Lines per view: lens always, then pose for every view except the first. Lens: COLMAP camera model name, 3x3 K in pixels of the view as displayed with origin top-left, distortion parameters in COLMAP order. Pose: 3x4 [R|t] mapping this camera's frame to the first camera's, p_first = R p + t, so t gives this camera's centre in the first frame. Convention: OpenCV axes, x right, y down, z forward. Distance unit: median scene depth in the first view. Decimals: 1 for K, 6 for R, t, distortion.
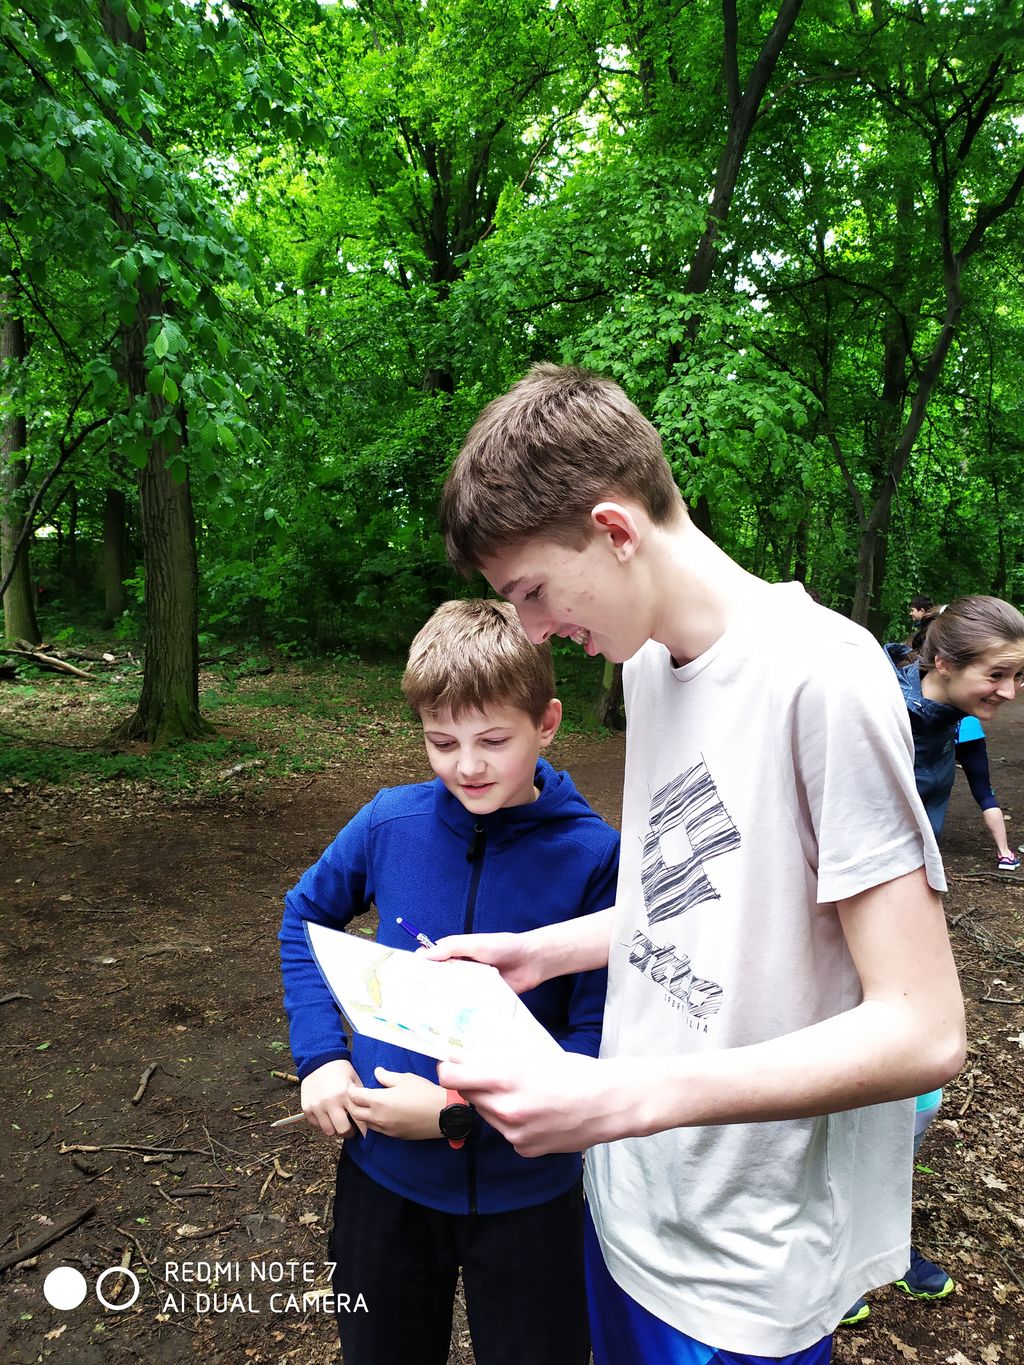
lens RADIAL K [[1022.6, 0, 511.3], [0, 1022.6, 657.0], [0, 0, 1]] dist [0.020067, -0.000107]
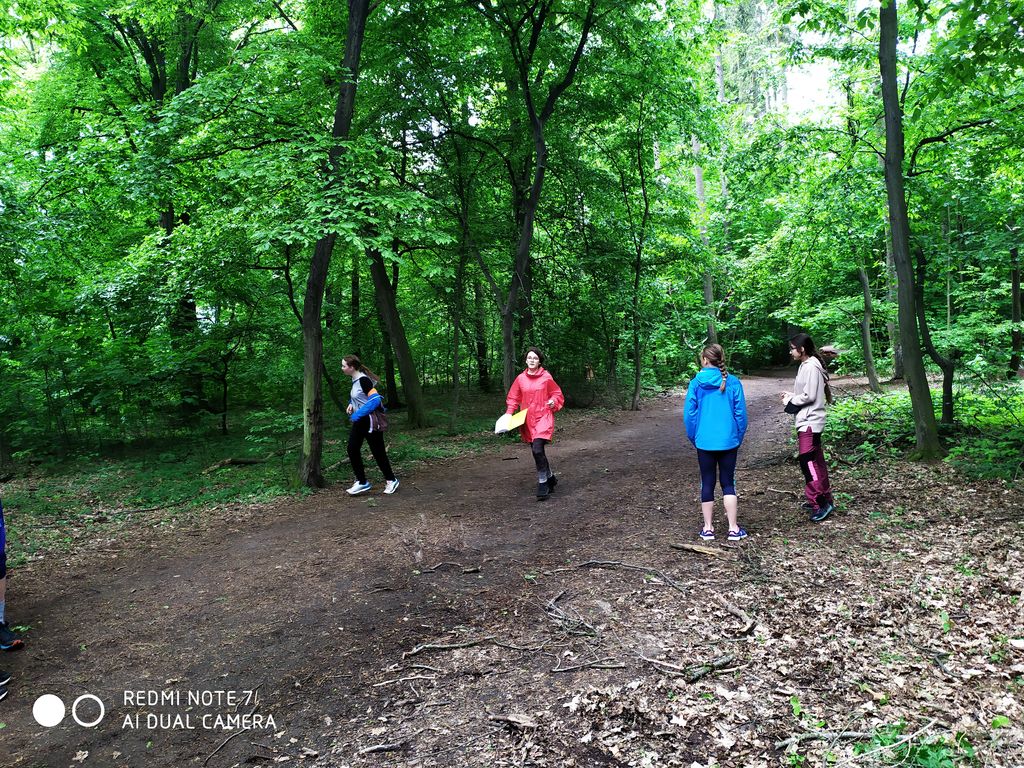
lens RADIAL K [[754.8, 0, 497.4], [0, 754.8, 361.9], [0, 0, 1]] dist [0.058016, -0.073184]
pose [[0.960764, -0.090725, 0.262109, 0.118262], [0.111497, 0.991606, -0.065466, 0.005935], [-0.253969, 0.092122, 0.962815, 0.070093]]
